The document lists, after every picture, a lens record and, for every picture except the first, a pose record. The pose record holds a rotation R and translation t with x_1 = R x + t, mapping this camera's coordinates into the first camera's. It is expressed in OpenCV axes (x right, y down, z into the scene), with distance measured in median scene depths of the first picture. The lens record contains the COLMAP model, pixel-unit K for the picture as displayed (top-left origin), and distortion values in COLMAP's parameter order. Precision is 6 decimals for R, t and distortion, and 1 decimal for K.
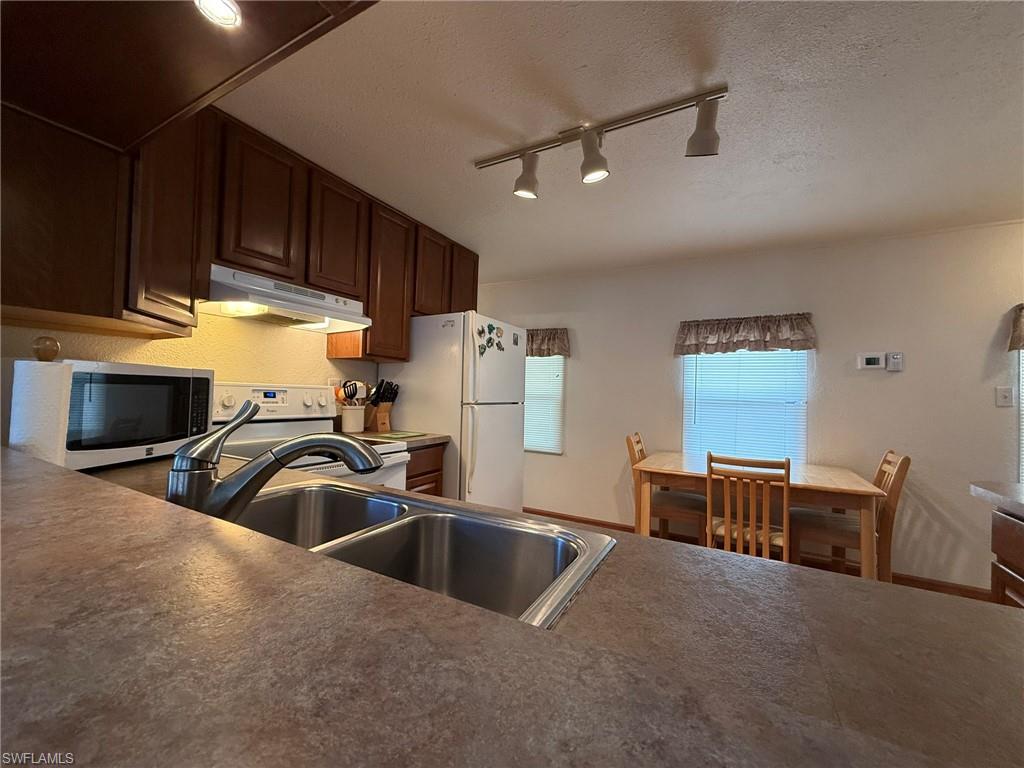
lens RADIAL K [[409.7, 0, 506.8], [0, 409.7, 384.0], [0, 0, 1]] dist [-0.000225, 0.000268]
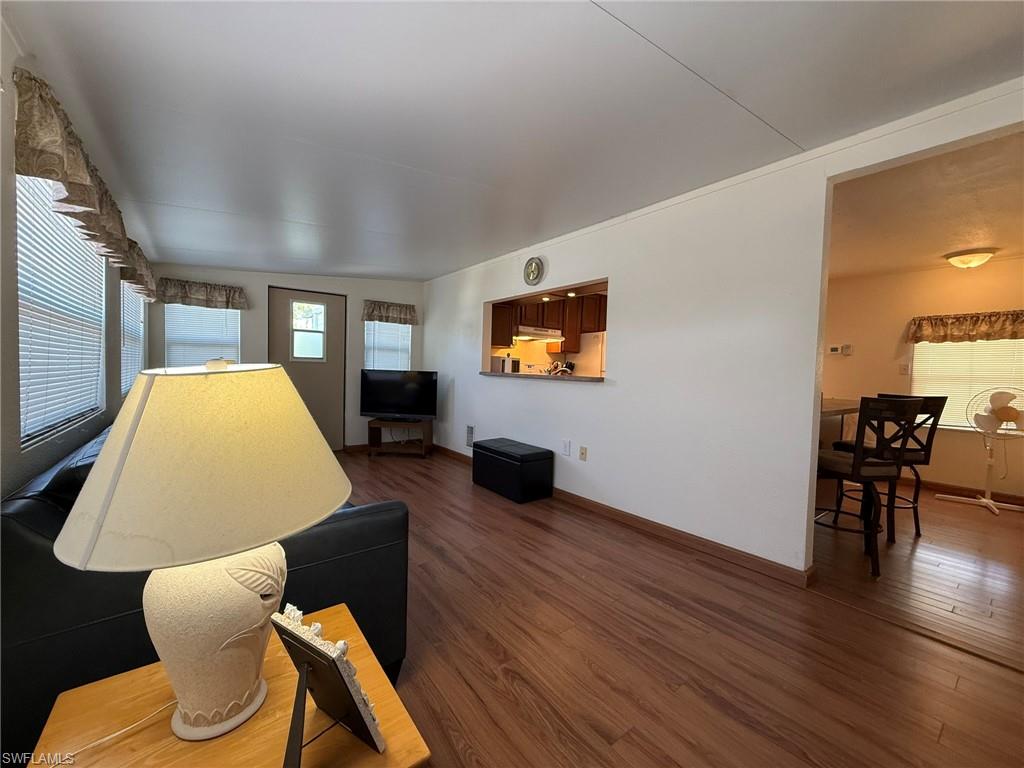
lens RADIAL K [[409.7, 0, 503.0], [0, 409.7, 384.6], [0, 0, 1]] dist [-0.000225, 0.000268]
pose [[0.908399, 0.018474, -0.417696, 0.356774], [-0.001205, 0.999135, 0.041570, 0.026328], [0.418103, -0.037259, 0.907635, -1.350232]]
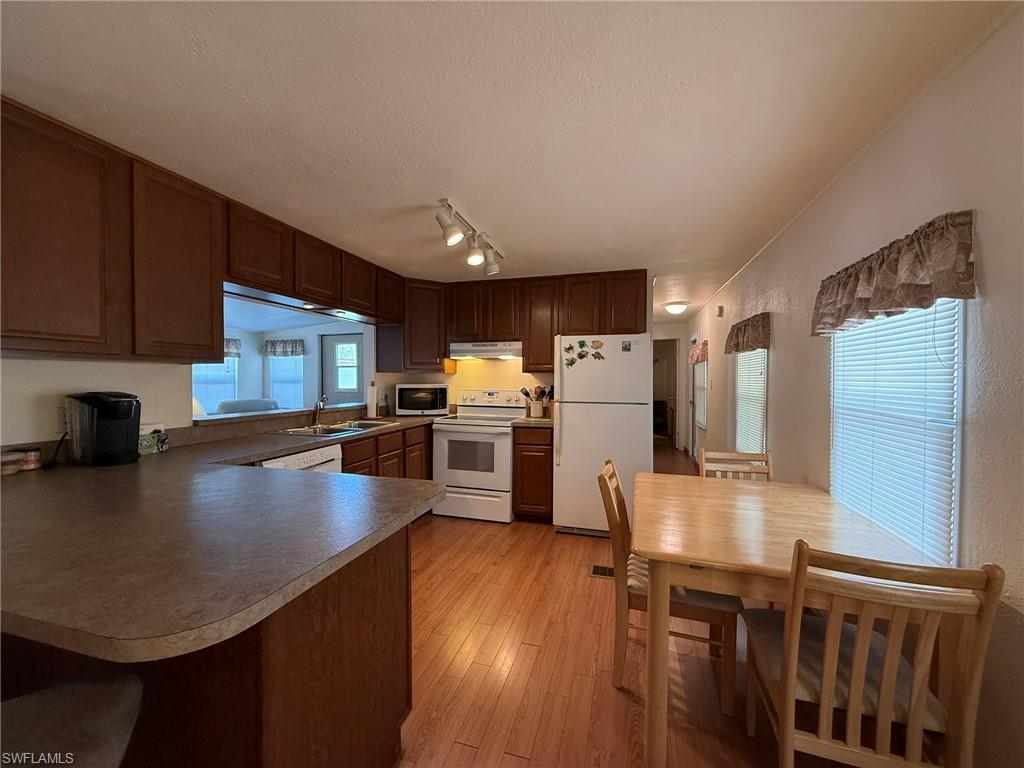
lens RADIAL K [[409.7, 0, 507.2], [0, 409.7, 385.5], [0, 0, 1]] dist [-0.000225, 0.000268]
pose [[0.214901, -0.012451, -0.976556, 1.232158], [0.022608, 0.999714, -0.007771, -0.000606], [0.976374, -0.020408, 0.215122, 0.520358]]
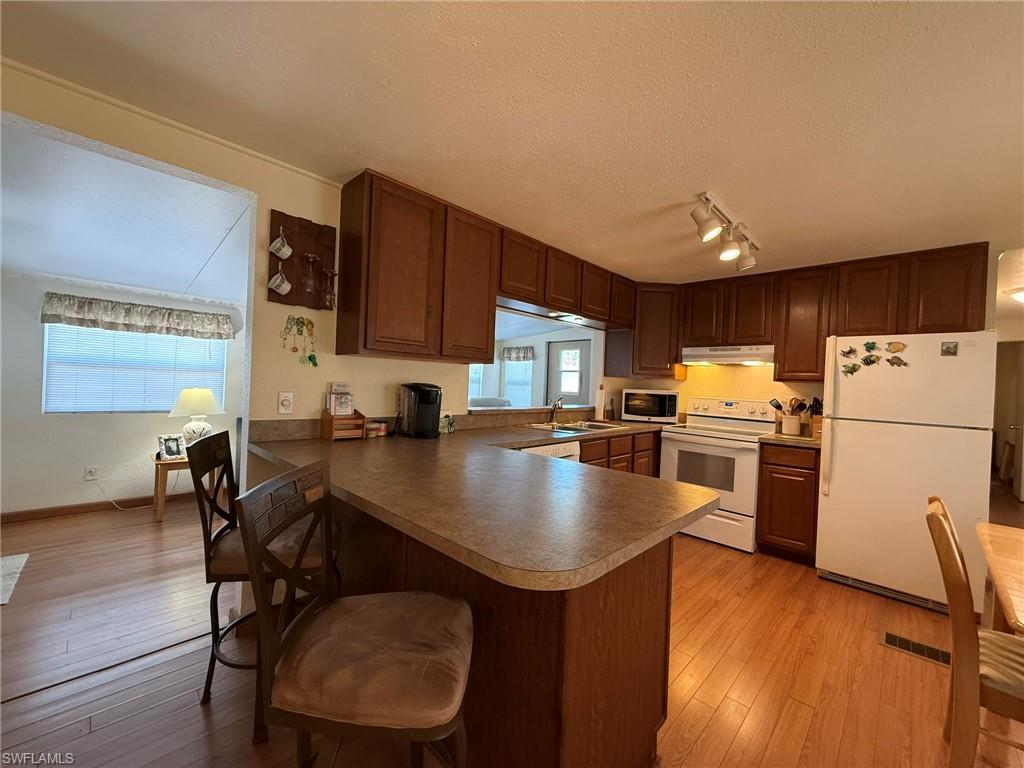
lens RADIAL K [[409.7, 0, 506.4], [0, 409.7, 385.5], [0, 0, 1]] dist [-0.000225, 0.000268]
pose [[-0.271611, -0.031938, -0.961877, 1.246346], [-0.028765, 0.999272, -0.025057, 0.012939], [0.961977, 0.020863, -0.272332, 0.435691]]
